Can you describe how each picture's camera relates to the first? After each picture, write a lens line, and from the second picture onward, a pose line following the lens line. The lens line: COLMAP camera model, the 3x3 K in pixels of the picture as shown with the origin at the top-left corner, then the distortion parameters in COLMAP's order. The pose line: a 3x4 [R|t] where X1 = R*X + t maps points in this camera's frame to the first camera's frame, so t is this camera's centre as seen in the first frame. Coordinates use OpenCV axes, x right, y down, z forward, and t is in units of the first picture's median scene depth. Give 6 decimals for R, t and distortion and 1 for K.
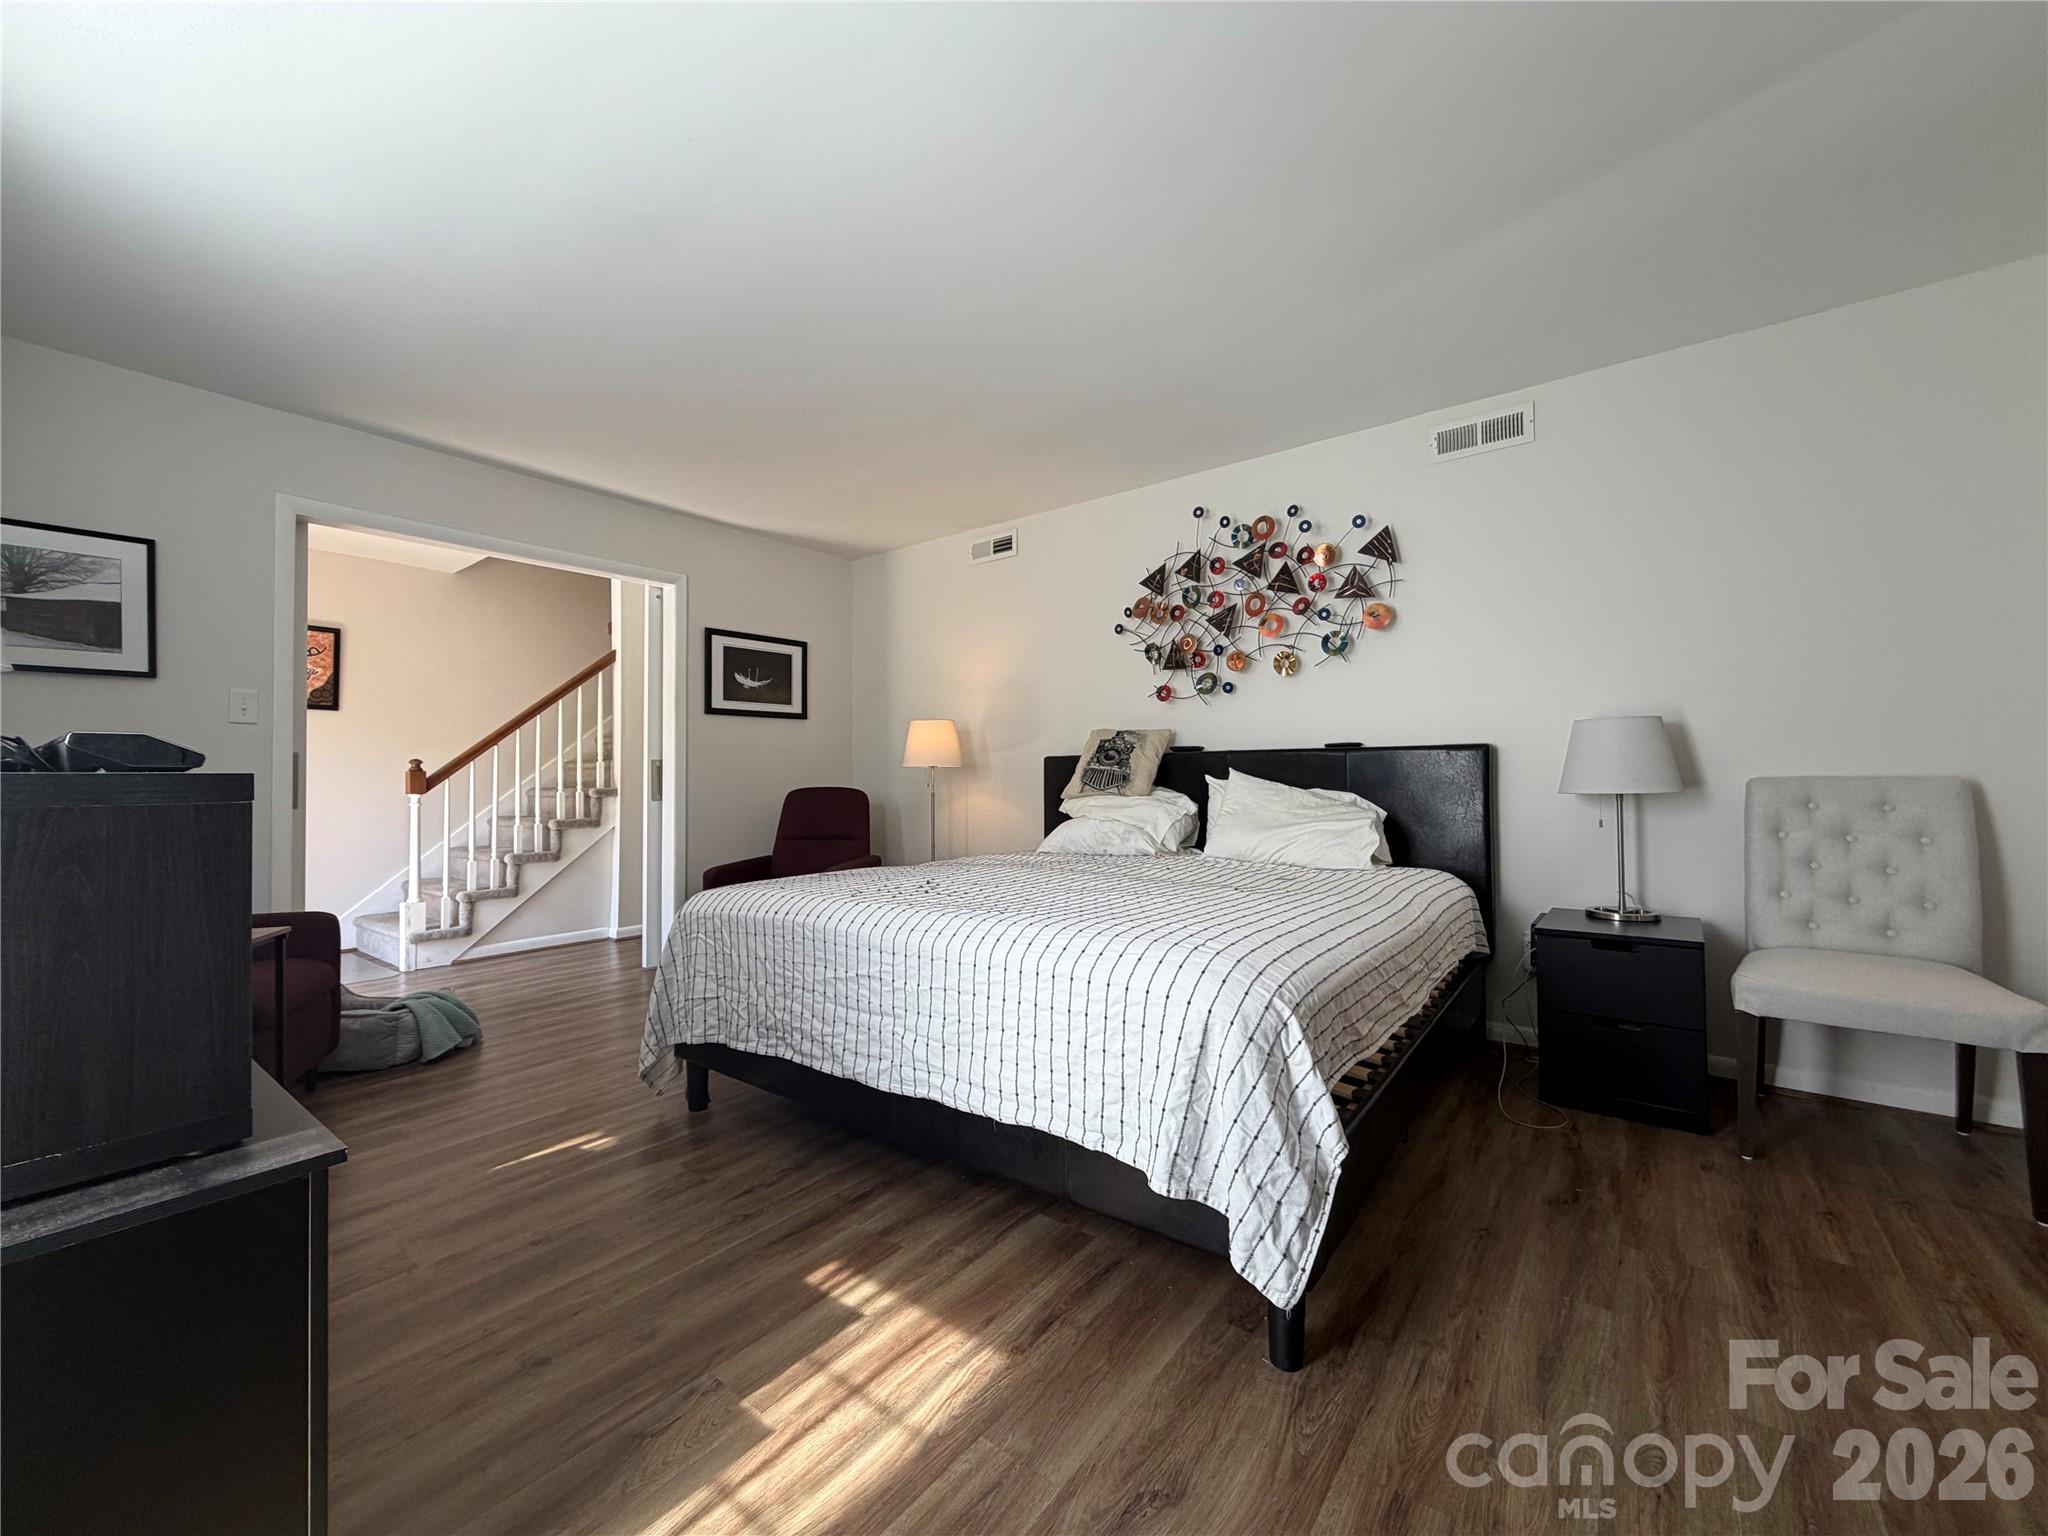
lens RADIAL K [[819.6, 0, 1018.7], [0, 819.6, 770.4], [0, 0, 1]] dist [-0.000750, 0.000170]
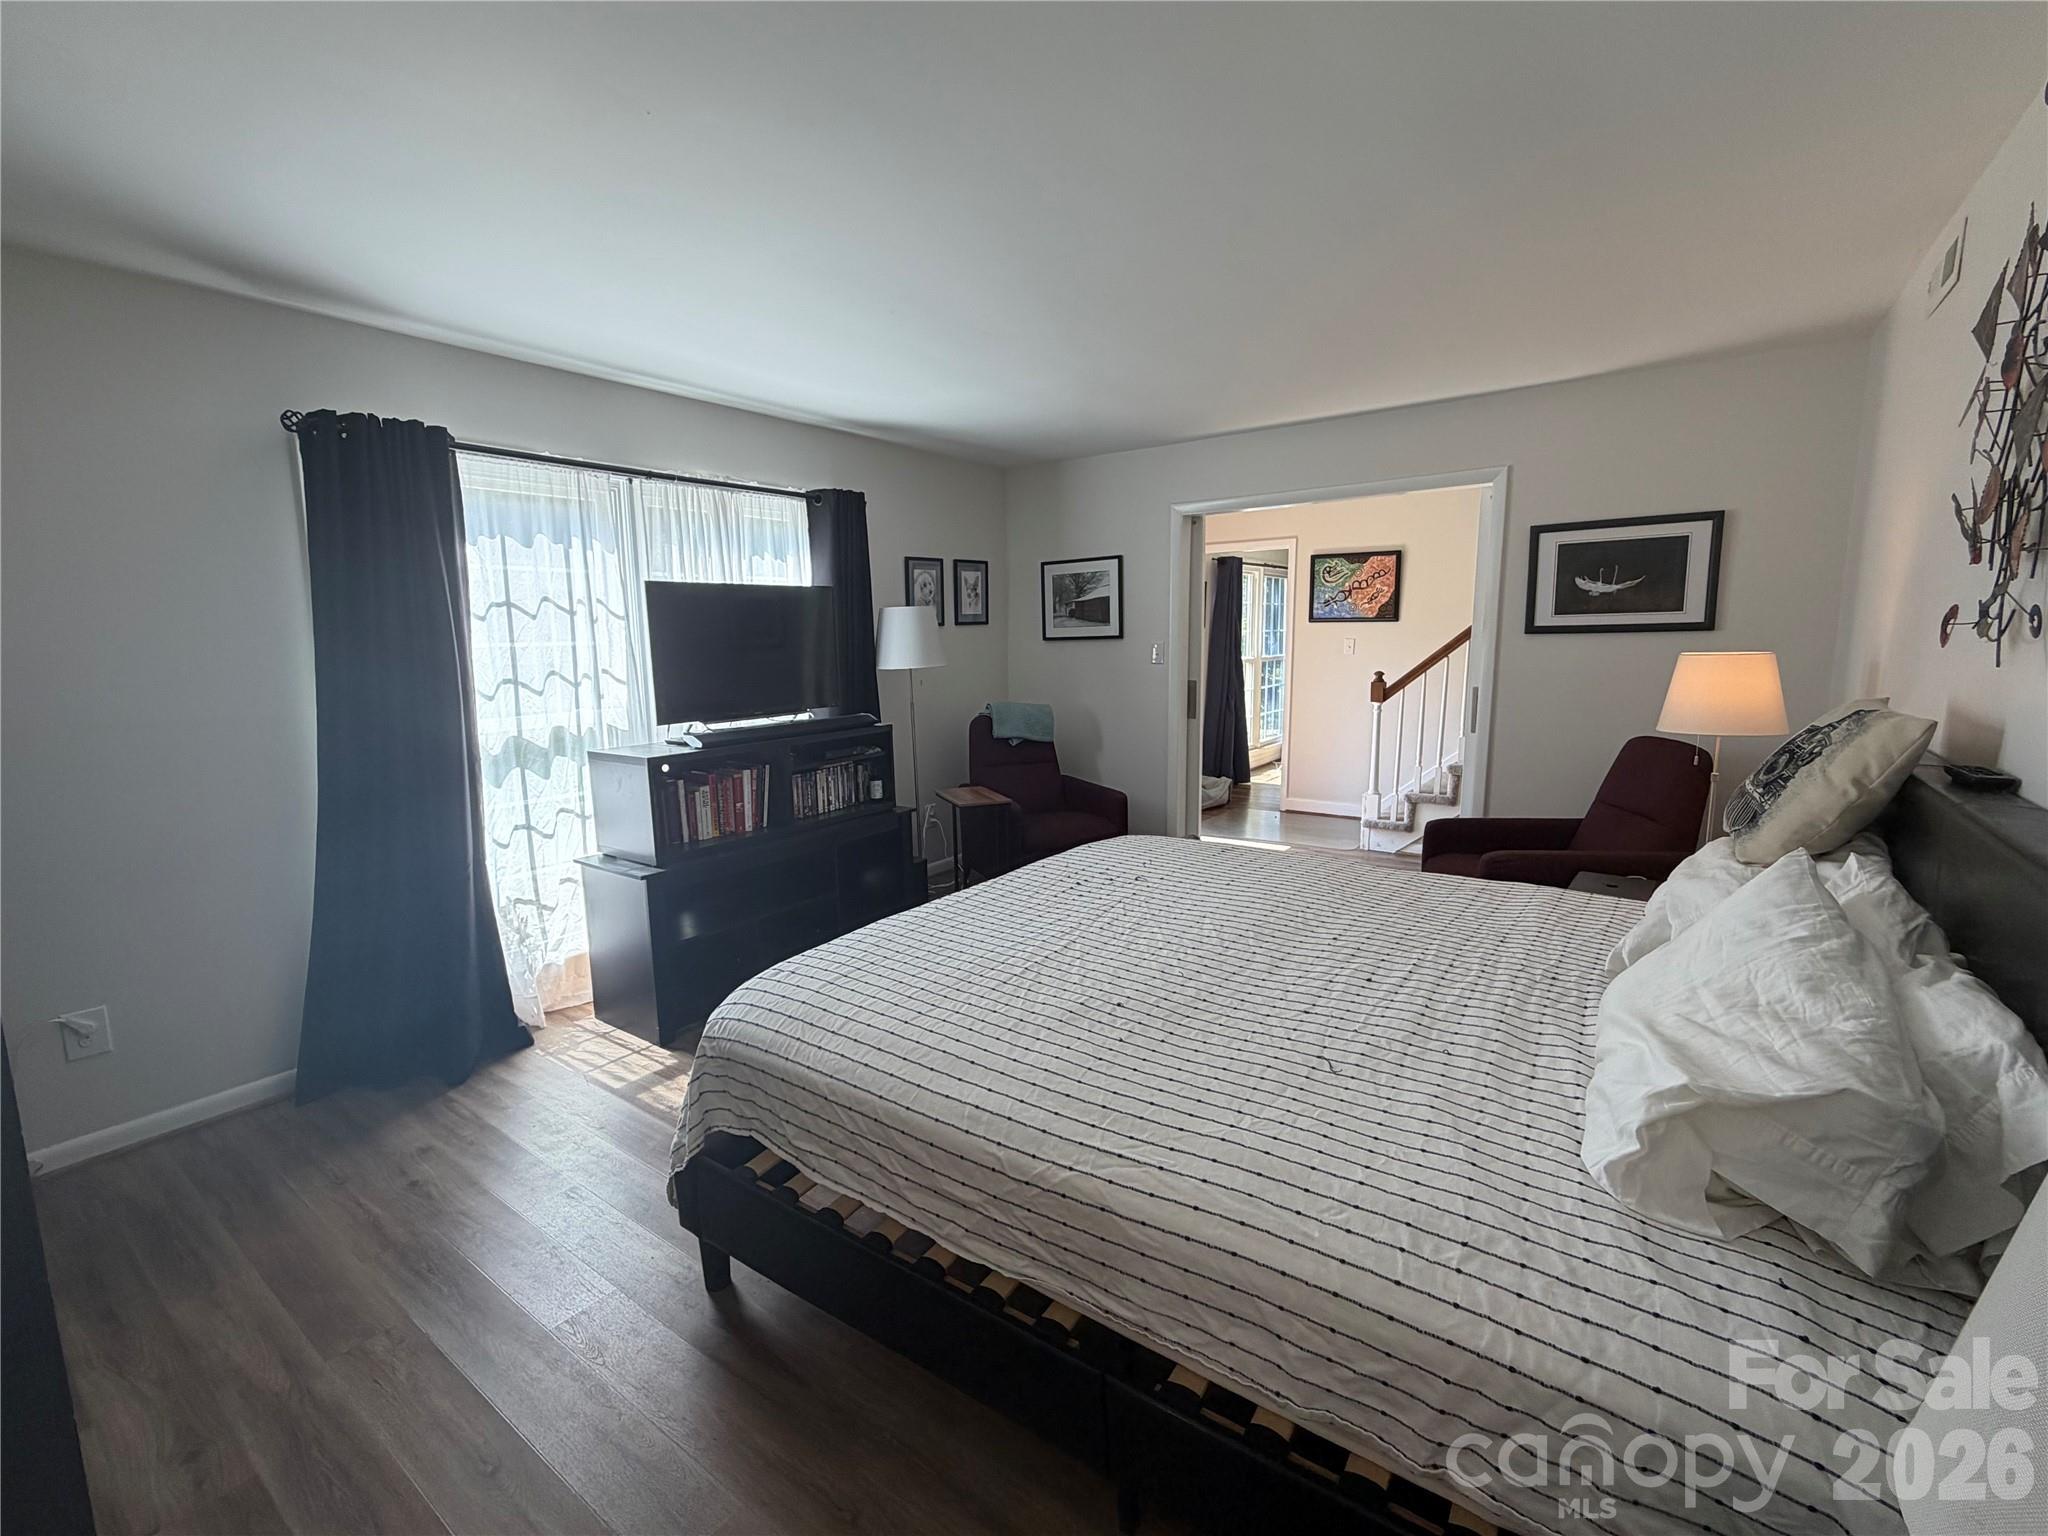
lens RADIAL K [[891.6, 0, 1021.5], [0, 891.6, 767.1], [0, 0, 1]] dist [0.000786, 0.000031]
pose [[0.031784, 0.155274, -0.987360, 0.589094], [0.029163, 0.987294, 0.156203, -0.106416], [0.999069, -0.033759, 0.026851, 0.538876]]
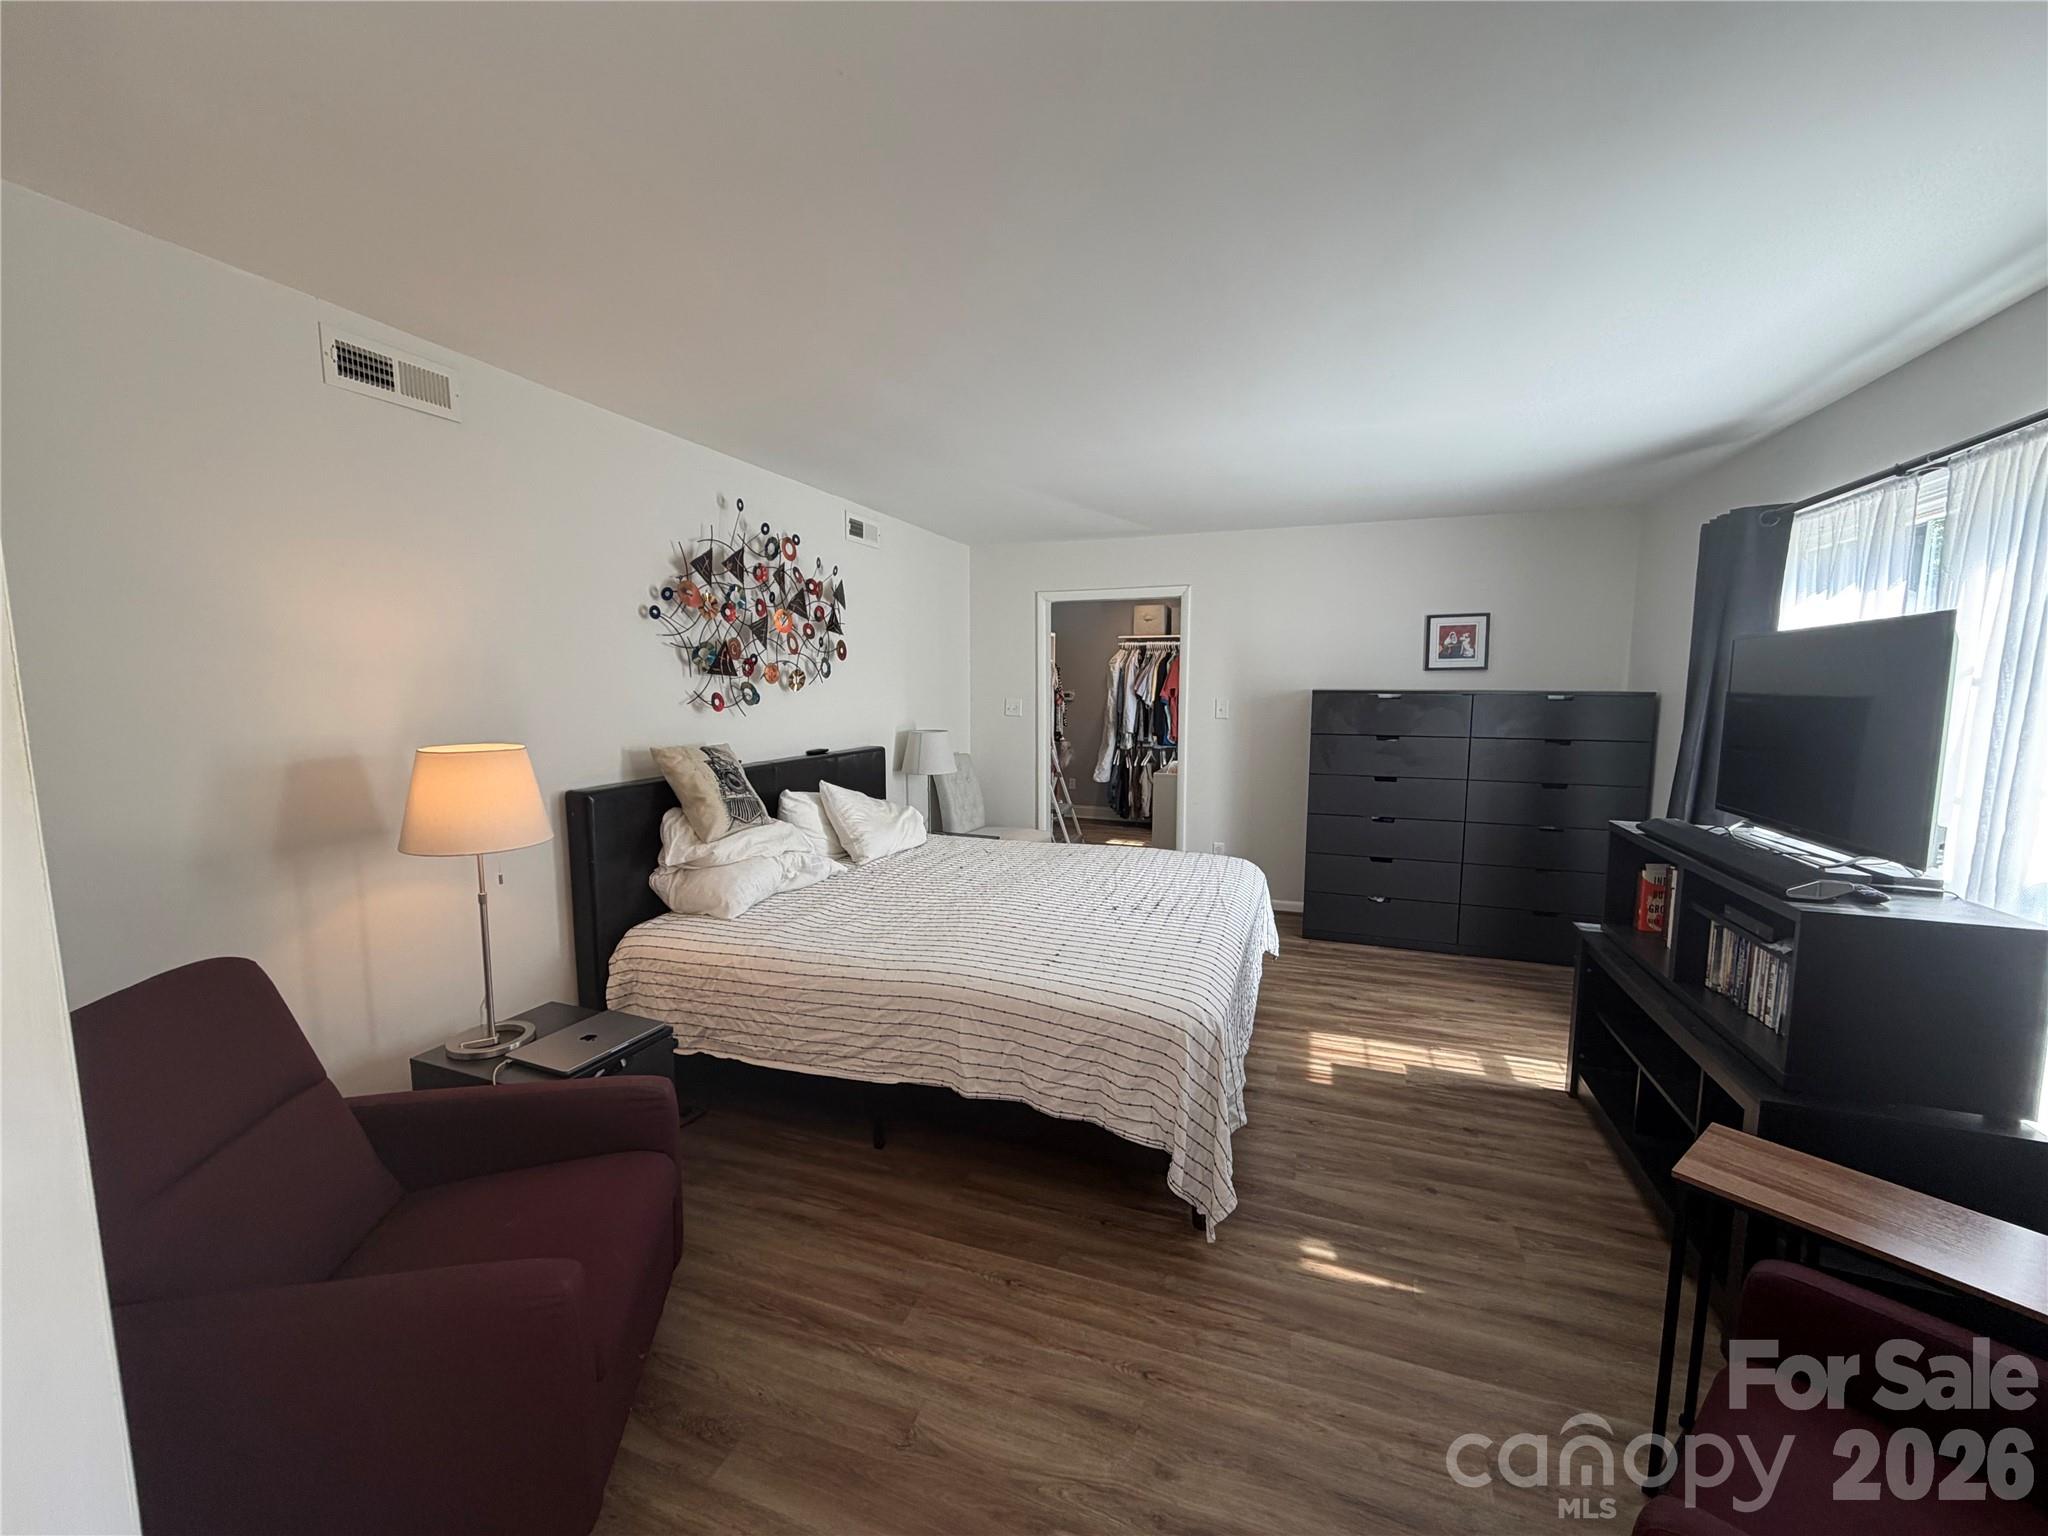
lens RADIAL K [[819.6, 0, 1015.1], [0, 819.6, 773.6], [0, 0, 1]] dist [-0.000750, 0.000170]
pose [[-0.303128, -0.101640, 0.947514, -0.740855], [-0.012312, 0.994630, 0.102756, -0.110747], [-0.952870, 0.019483, -0.302752, 0.955077]]
